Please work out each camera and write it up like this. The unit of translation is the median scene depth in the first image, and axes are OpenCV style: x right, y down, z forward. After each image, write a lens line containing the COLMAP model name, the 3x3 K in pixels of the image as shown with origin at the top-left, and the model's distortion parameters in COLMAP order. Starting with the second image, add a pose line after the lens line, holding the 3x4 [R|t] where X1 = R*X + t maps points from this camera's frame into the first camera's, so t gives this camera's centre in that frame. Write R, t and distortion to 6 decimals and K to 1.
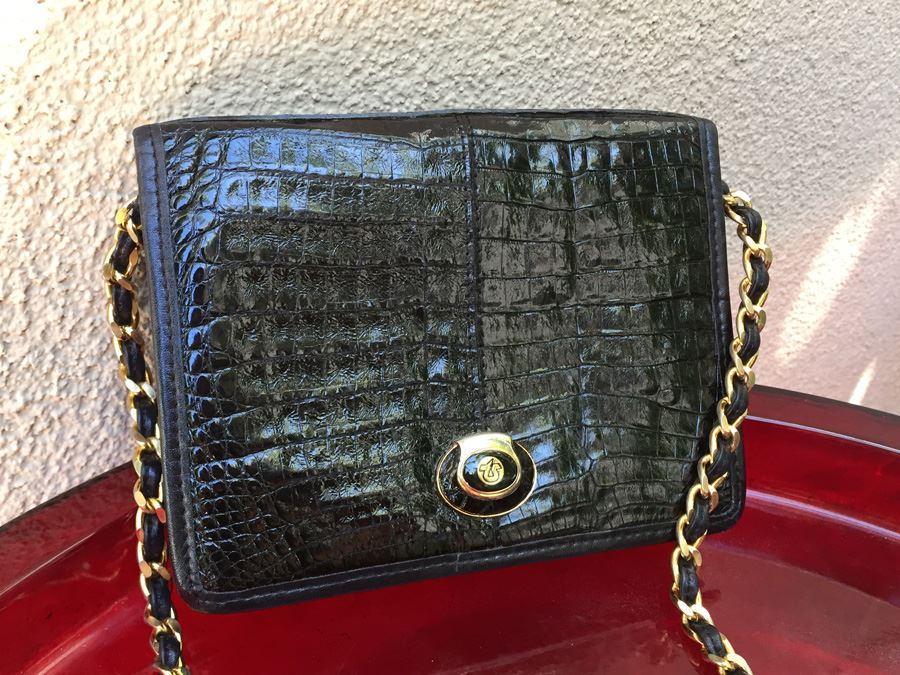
lens RADIAL K [[902.5, 0, 450.0], [0, 902.5, 337.5], [0, 0, 1]] dist [0.095923, -0.179343]
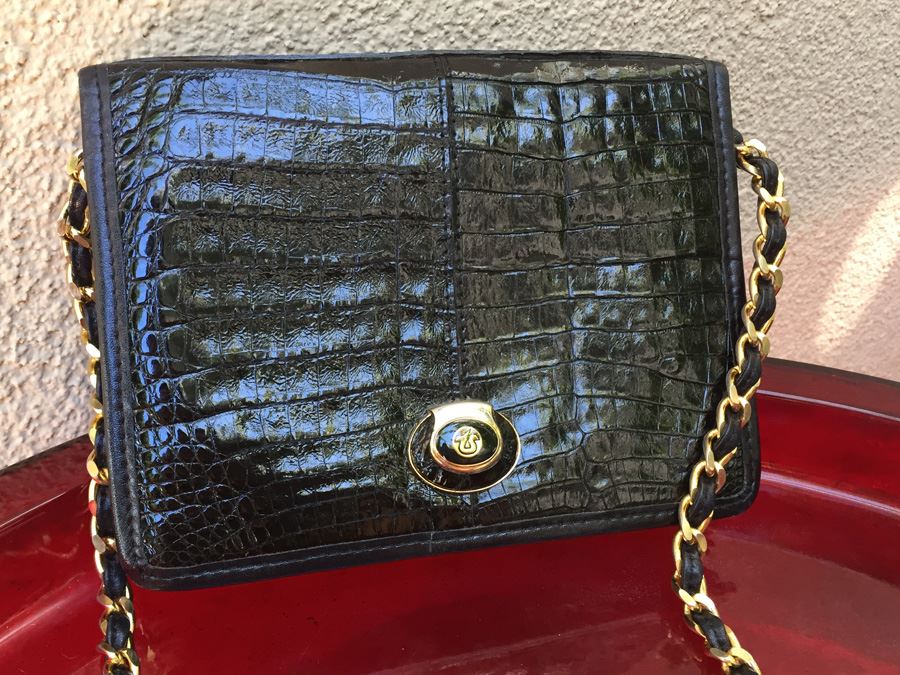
lens RADIAL K [[902.5, 0, 450.0], [0, 902.5, 337.5], [0, 0, 1]] dist [0.095923, -0.179343]
pose [[0.998017, -0.000336, -0.062951, 0.077908], [-0.000354, 0.999940, -0.010947, 0.048011], [0.062951, 0.010947, 0.997957, 0.079698]]
